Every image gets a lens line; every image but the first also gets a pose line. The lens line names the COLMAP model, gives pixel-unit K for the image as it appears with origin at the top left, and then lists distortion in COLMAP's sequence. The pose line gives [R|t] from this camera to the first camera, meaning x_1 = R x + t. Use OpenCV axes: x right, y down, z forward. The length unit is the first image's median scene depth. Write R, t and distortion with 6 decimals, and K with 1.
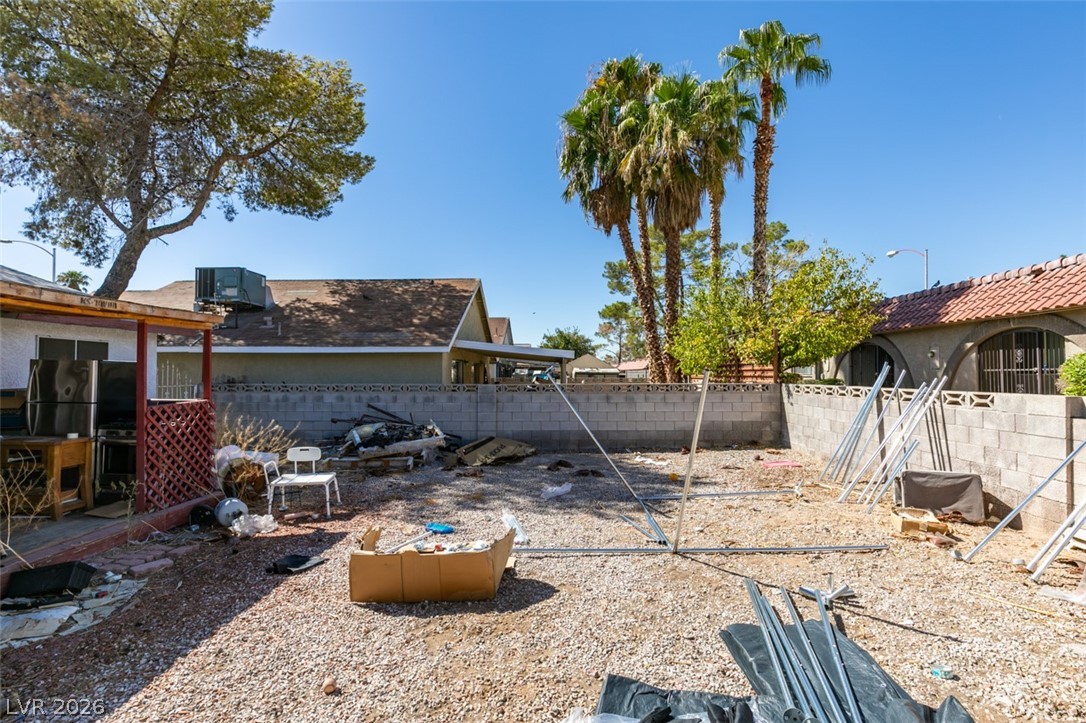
lens RADIAL K [[522.6, 0, 540.3], [0, 522.6, 361.4], [0, 0, 1]] dist [-0.001884, -0.000498]
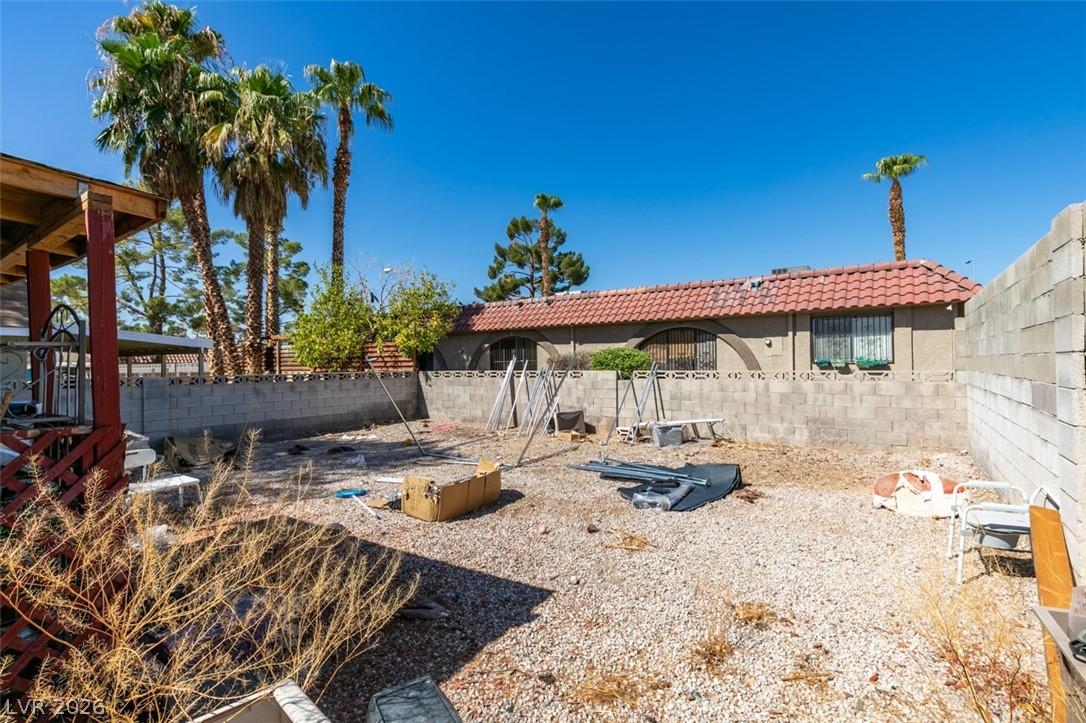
lens RADIAL K [[518.6, 0, 543.0], [0, 518.6, 361.5], [0, 0, 1]] dist [-0.004421, -0.001033]
pose [[0.544454, 0.001417, 0.838790, -0.444146], [-0.009779, 0.999941, 0.004659, 0.007800], [-0.838734, -0.010739, 0.544436, 0.011217]]
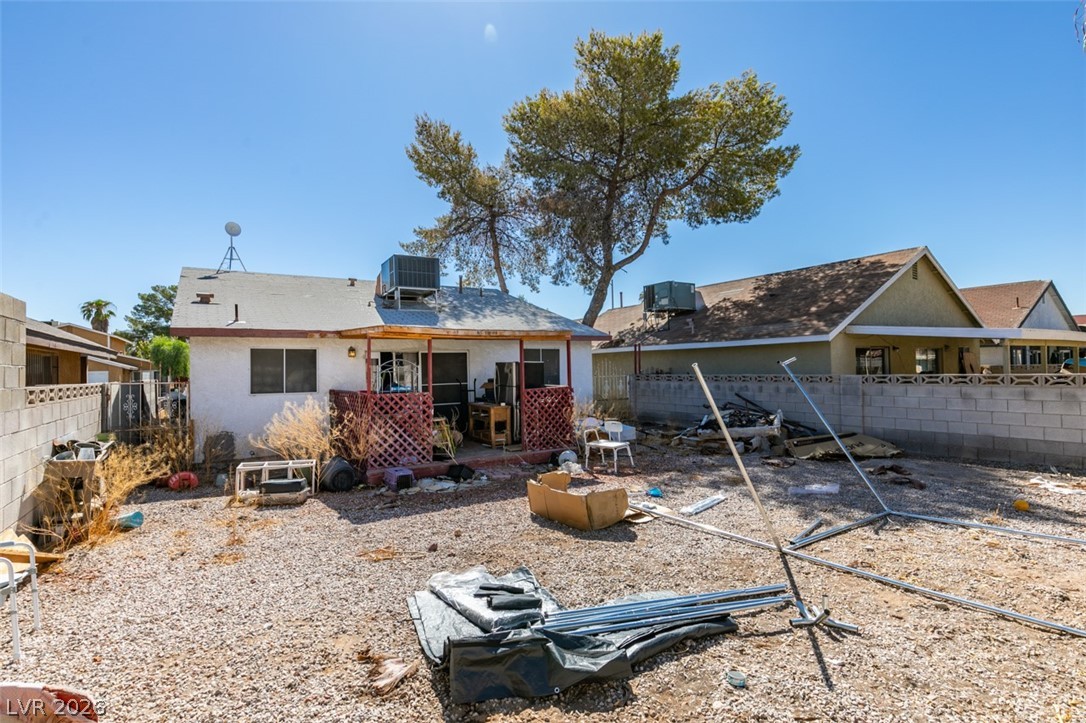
lens RADIAL K [[522.6, 0, 540.3], [0, 522.6, 361.4], [0, 0, 1]] dist [-0.001884, -0.000498]
pose [[0.561603, -0.021472, -0.827128, 0.330408], [0.039890, 0.999203, 0.001146, -0.002150], [0.826445, -0.033637, 0.562012, 0.041242]]
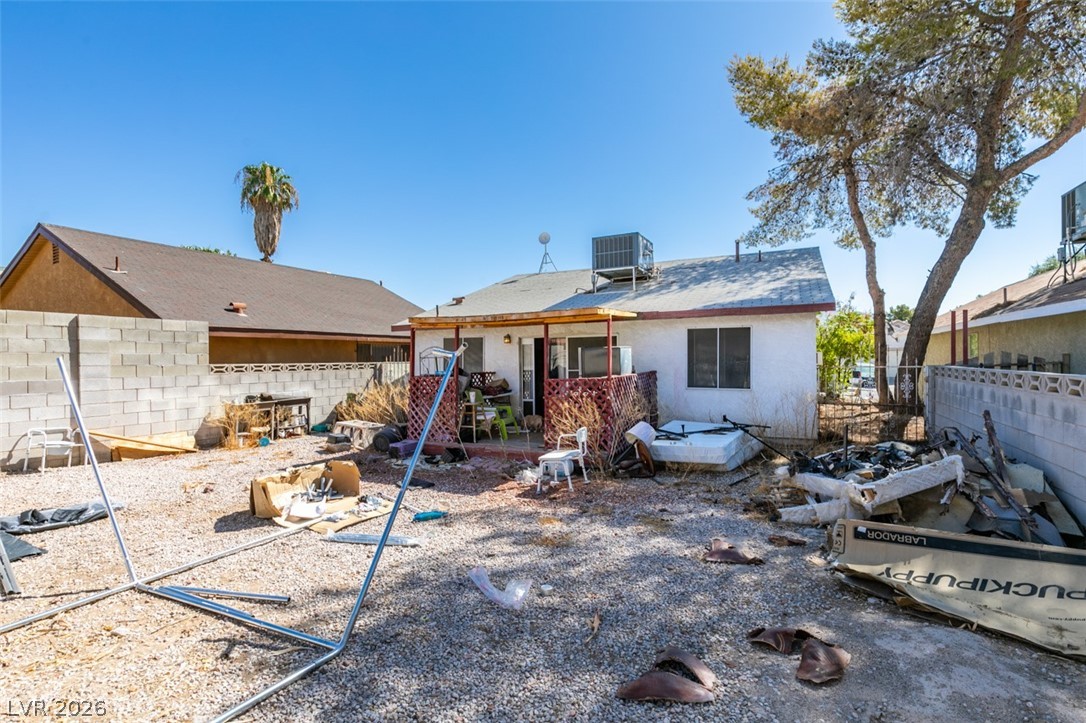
lens RADIAL K [[522.6, 0, 540.3], [0, 522.6, 361.4], [0, 0, 1]] dist [-0.001884, -0.000498]
pose [[-0.419236, 0.010346, -0.907818, 0.290809], [0.034283, 0.999402, -0.004442, 0.020048], [0.907230, -0.032985, -0.419340, 0.772174]]
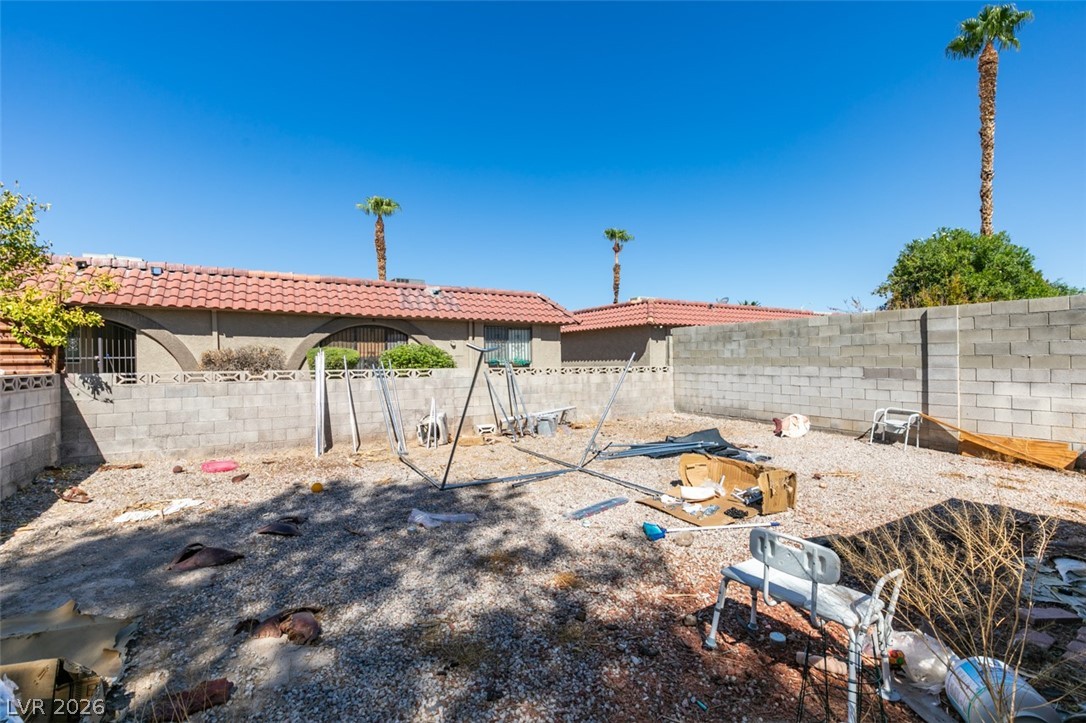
lens RADIAL K [[482.8, 0, 538.7], [0, 482.8, 361.7], [0, 0, 1]] dist [0.017599, 0.000092]
pose [[-0.527850, 0.005250, 0.849321, -0.371479], [-0.011696, 0.999841, -0.013449, 0.026176], [-0.849257, -0.017033, -0.527705, 0.759382]]
